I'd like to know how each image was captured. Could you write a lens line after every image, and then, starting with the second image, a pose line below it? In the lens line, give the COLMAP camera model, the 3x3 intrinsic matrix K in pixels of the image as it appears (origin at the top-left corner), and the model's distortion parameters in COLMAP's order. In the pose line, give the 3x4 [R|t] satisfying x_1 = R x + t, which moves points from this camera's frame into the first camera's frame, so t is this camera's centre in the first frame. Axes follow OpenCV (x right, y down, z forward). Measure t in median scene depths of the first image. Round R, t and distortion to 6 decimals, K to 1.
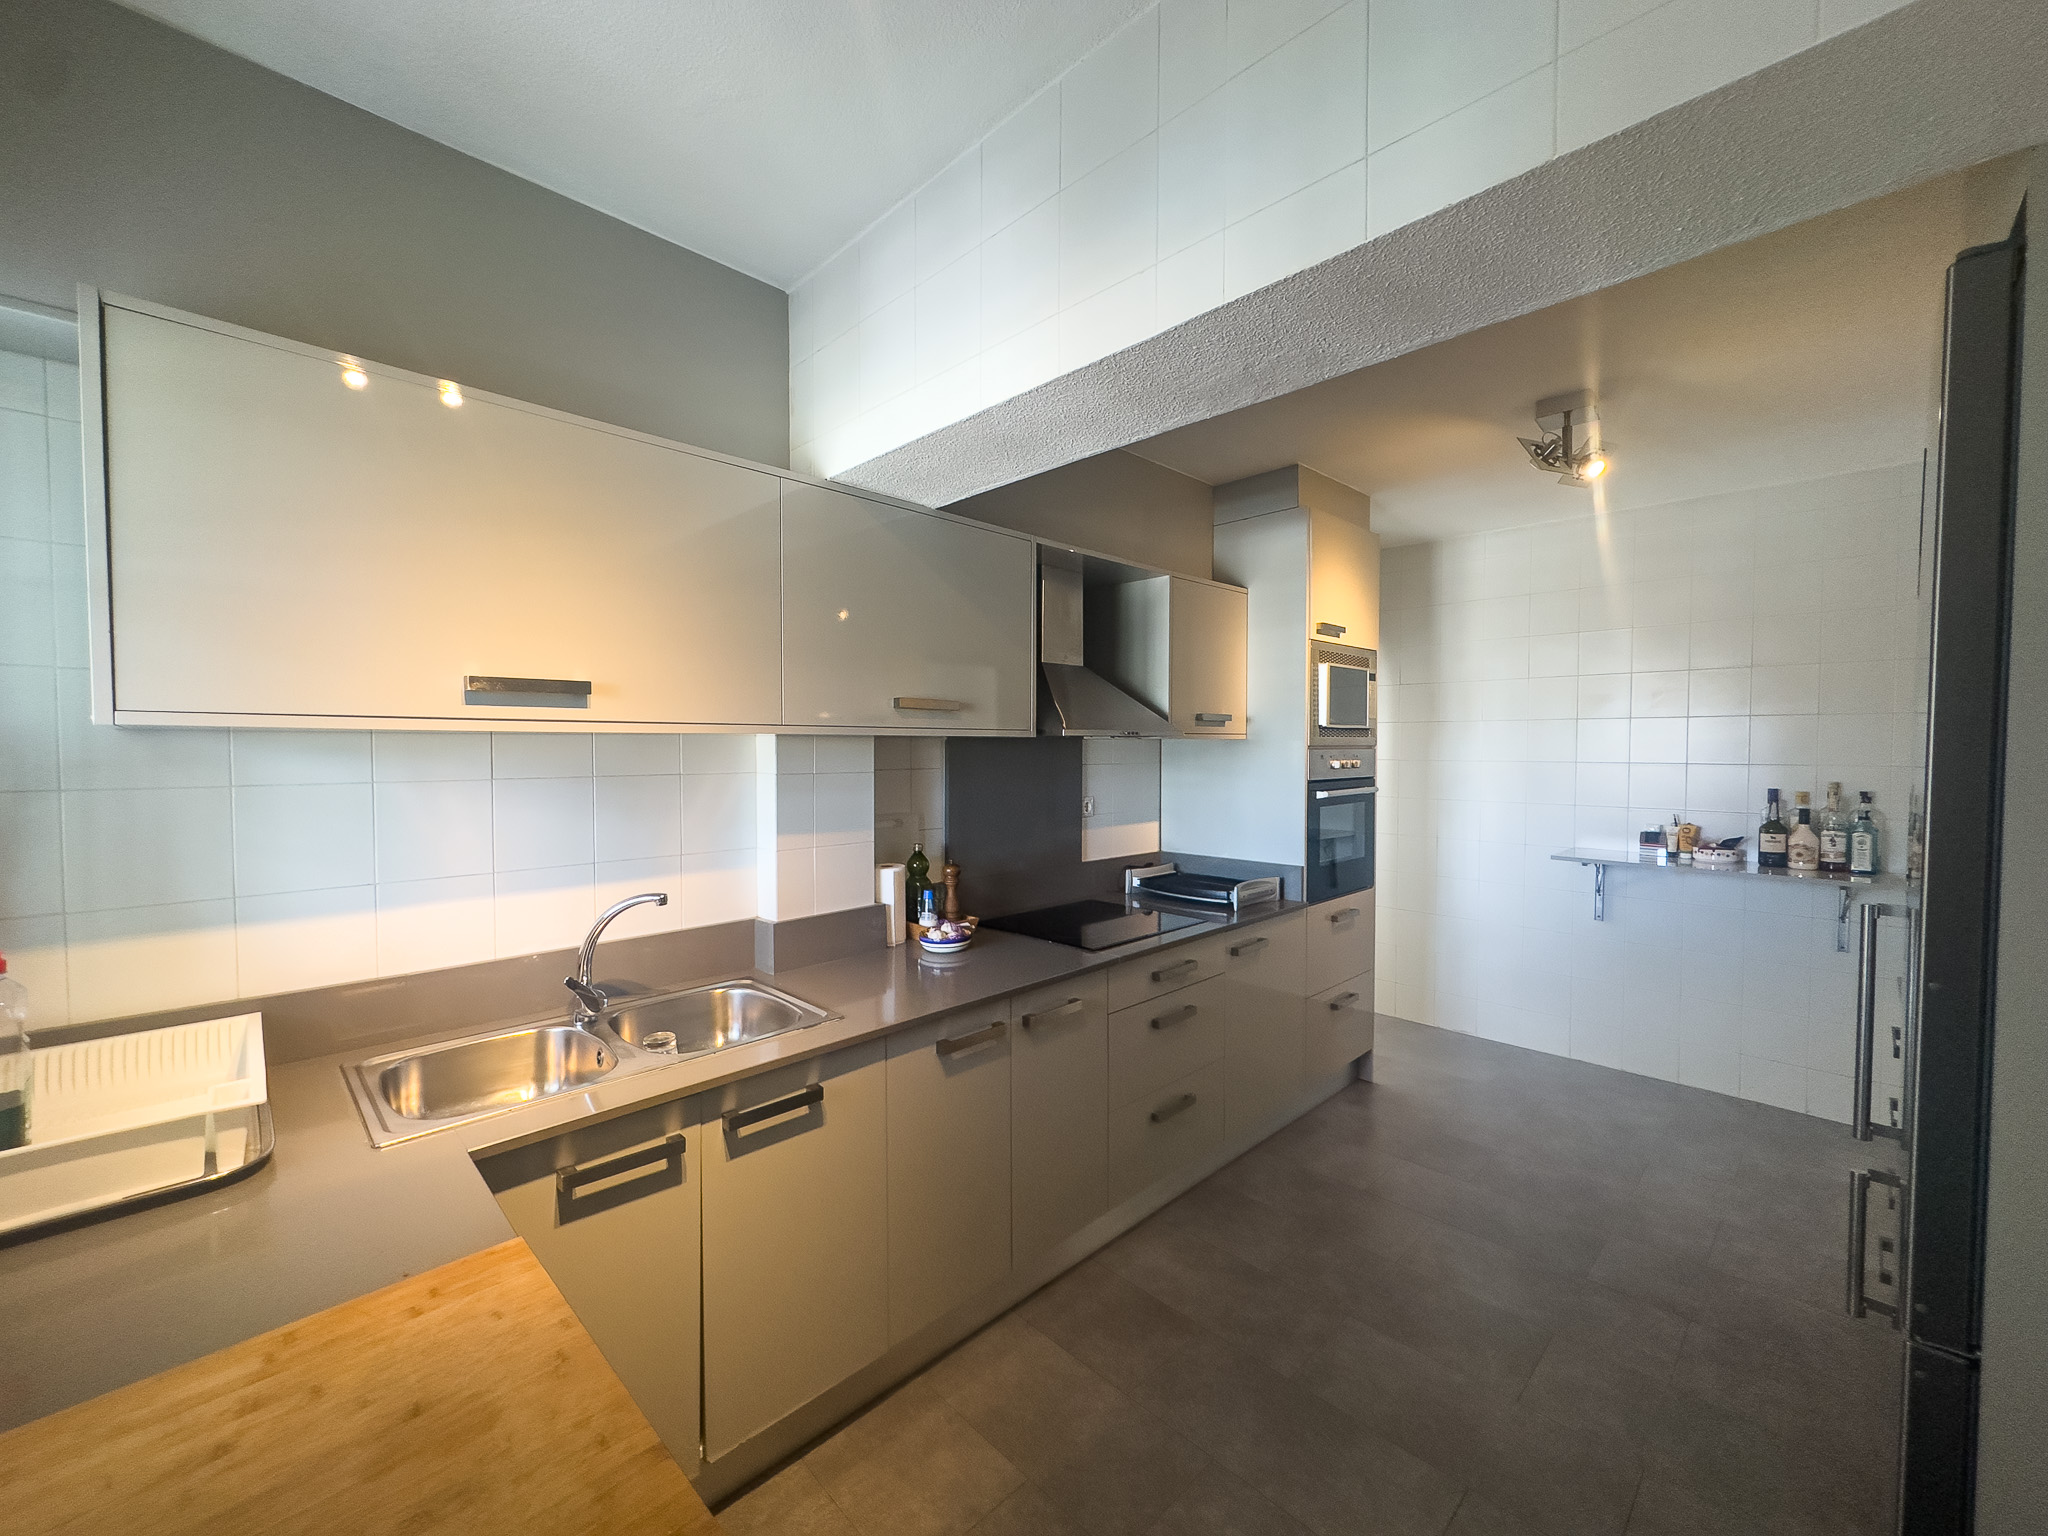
lens RADIAL K [[817.5, 0, 1020.9], [0, 817.5, 767.4], [0, 0, 1]] dist [-0.001488, 0.000204]
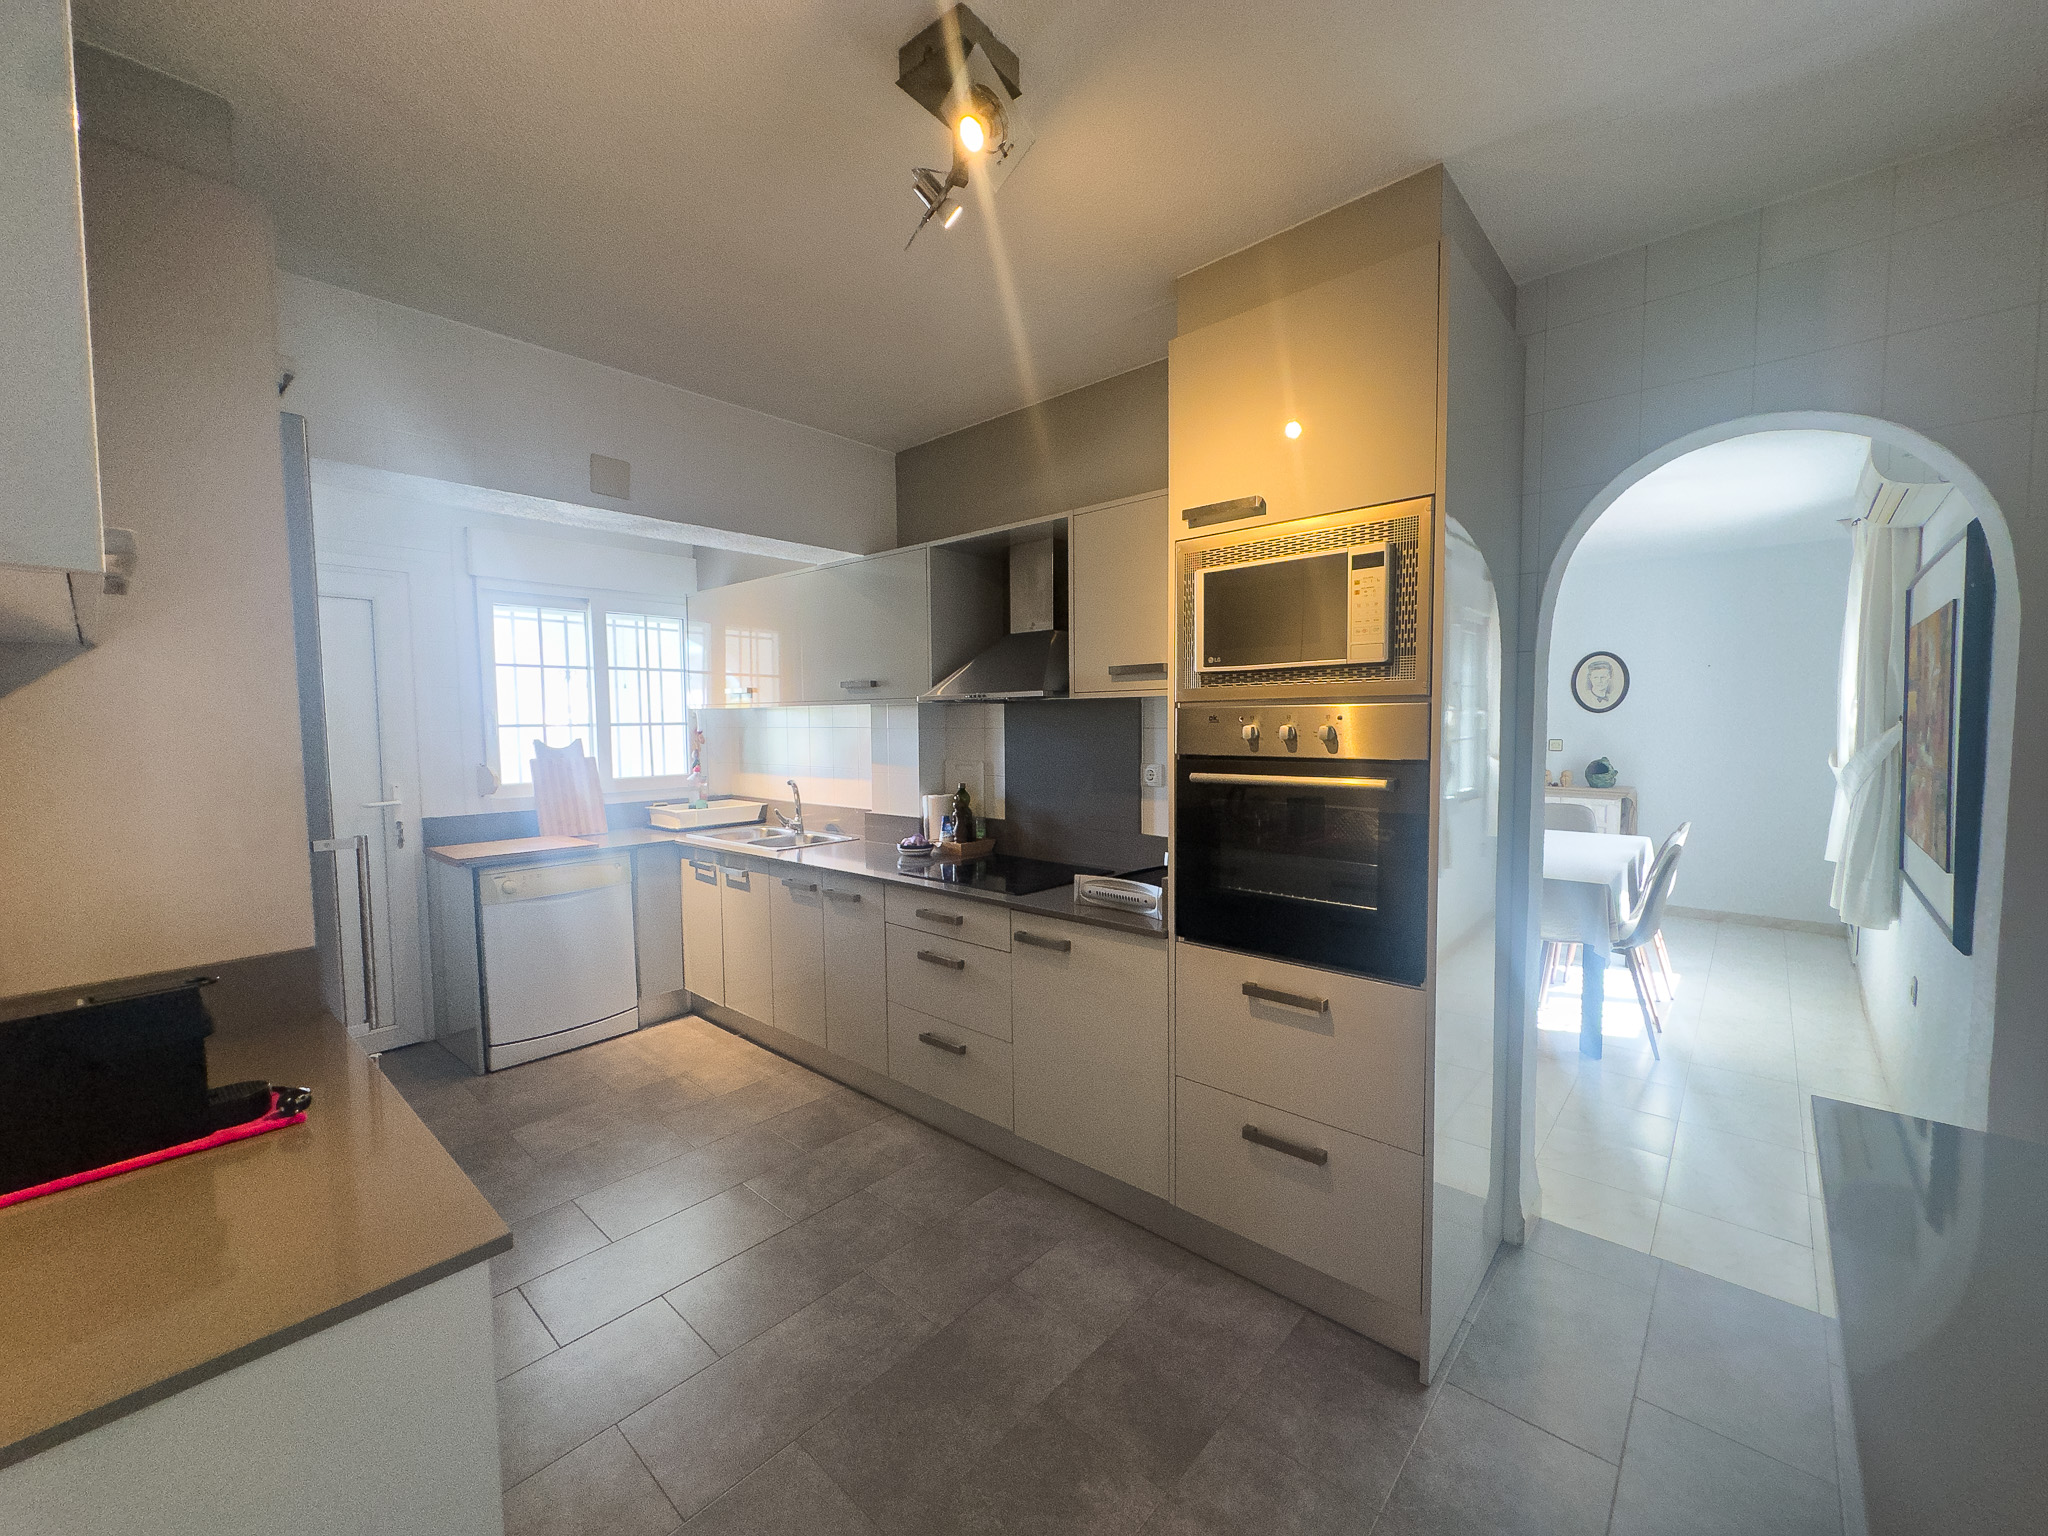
lens RADIAL K [[817.5, 0, 1025.4], [0, 817.5, 770.8], [0, 0, 1]] dist [-0.001488, 0.000204]
pose [[0.067433, 0.062126, -0.995788, 1.019244], [-0.019383, 0.997953, 0.060949, -0.009632], [0.997536, 0.015191, 0.068499, 0.840287]]
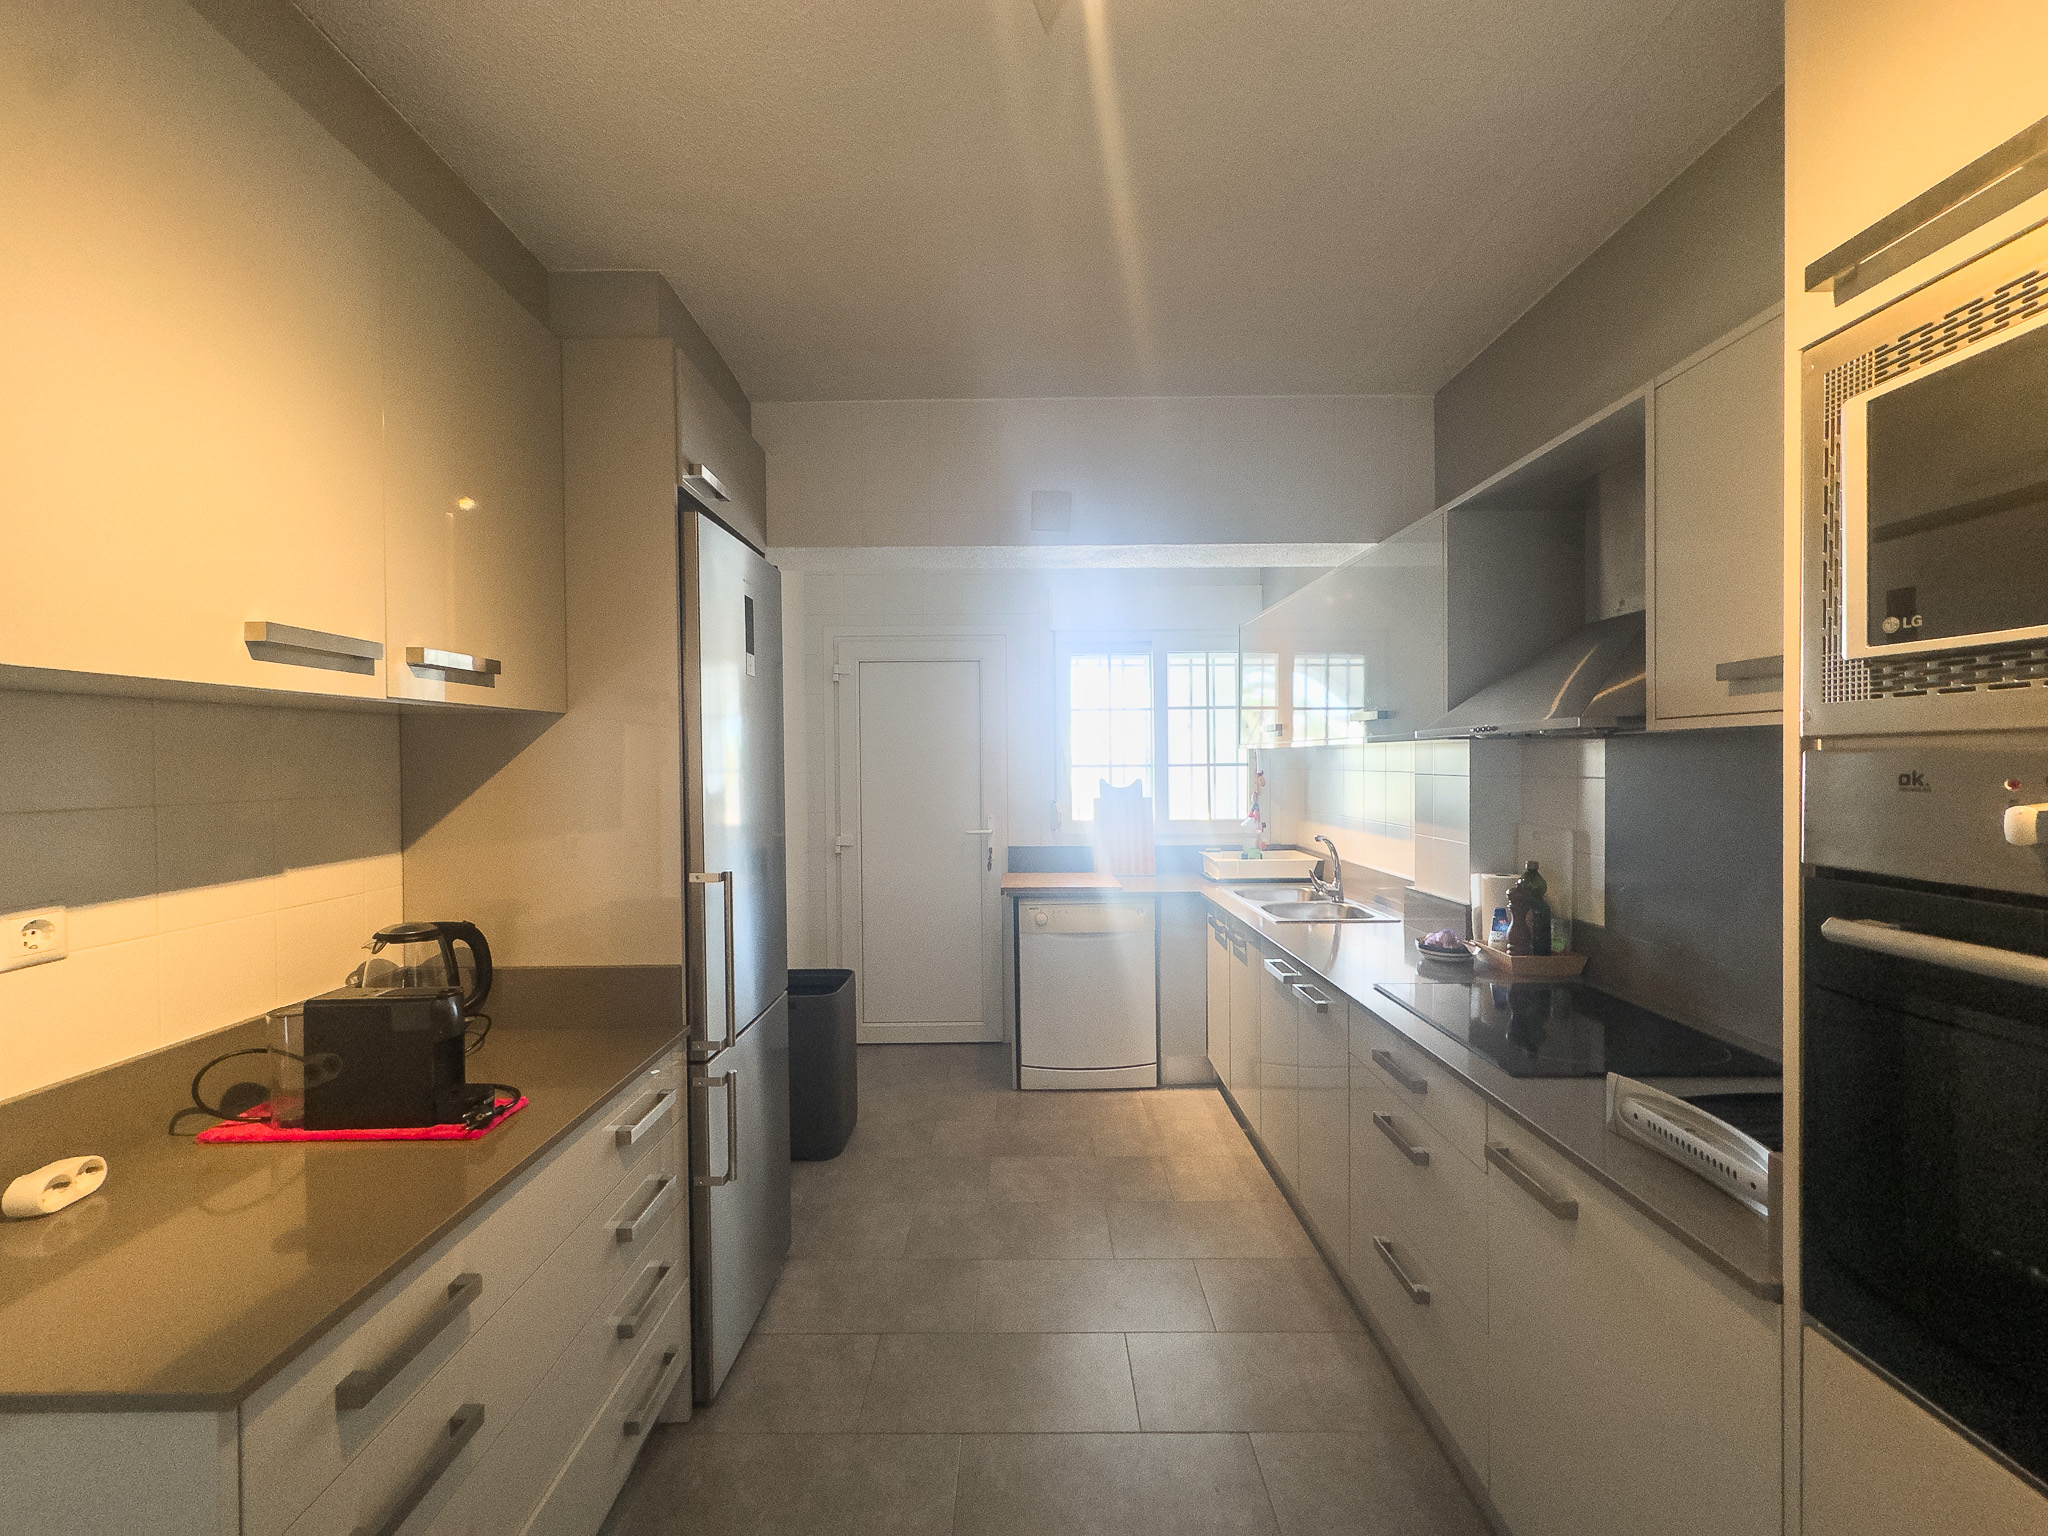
lens RADIAL K [[817.5, 0, 1013.4], [0, 817.5, 769.5], [0, 0, 1]] dist [-0.001488, 0.000204]
pose [[-0.704322, 0.014847, -0.709725, 0.740580], [-0.009871, 0.999480, 0.030705, -0.022293], [0.709812, 0.028631, -0.703809, 1.013343]]
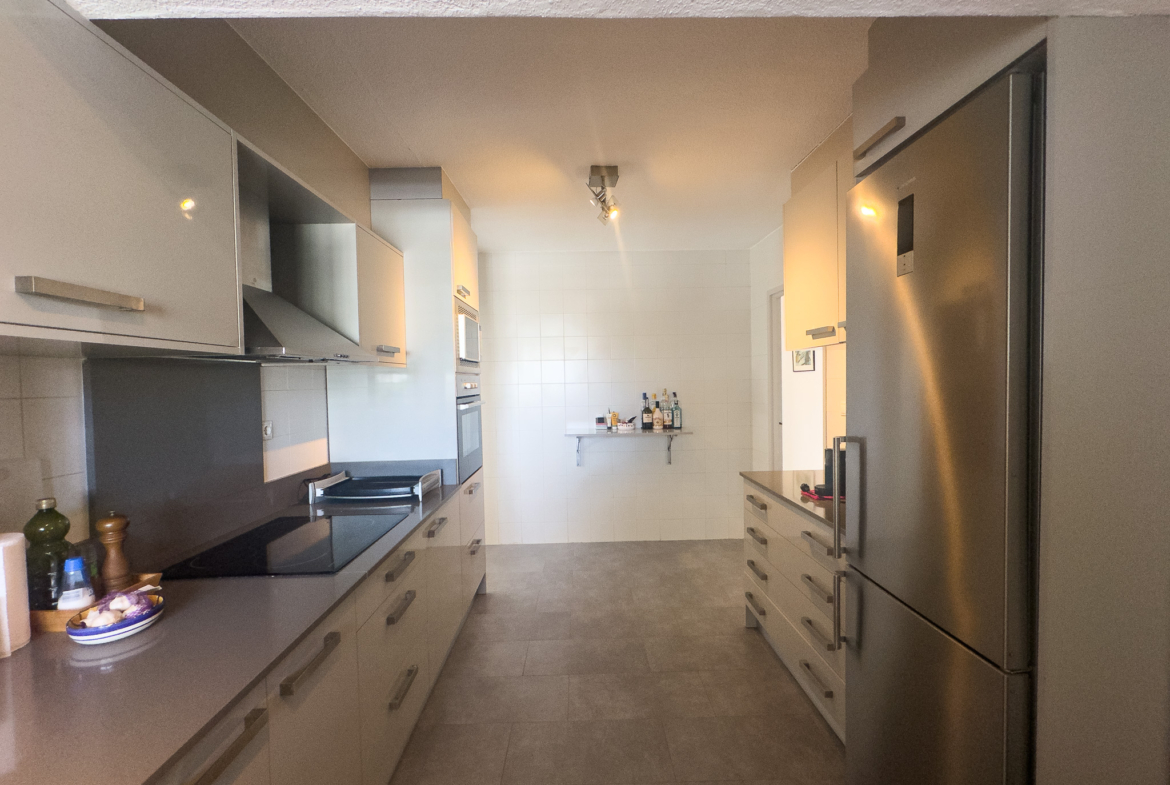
lens RADIAL K [[464.7, 0, 584.5], [0, 464.7, 391.4], [0, 0, 1]] dist [-0.007534, 0.002039]
pose [[0.676616, -0.029606, 0.735740, -0.083609], [0.040414, 0.999178, 0.003040, 0.013033], [-0.735226, 0.027677, 0.677257, 0.300676]]
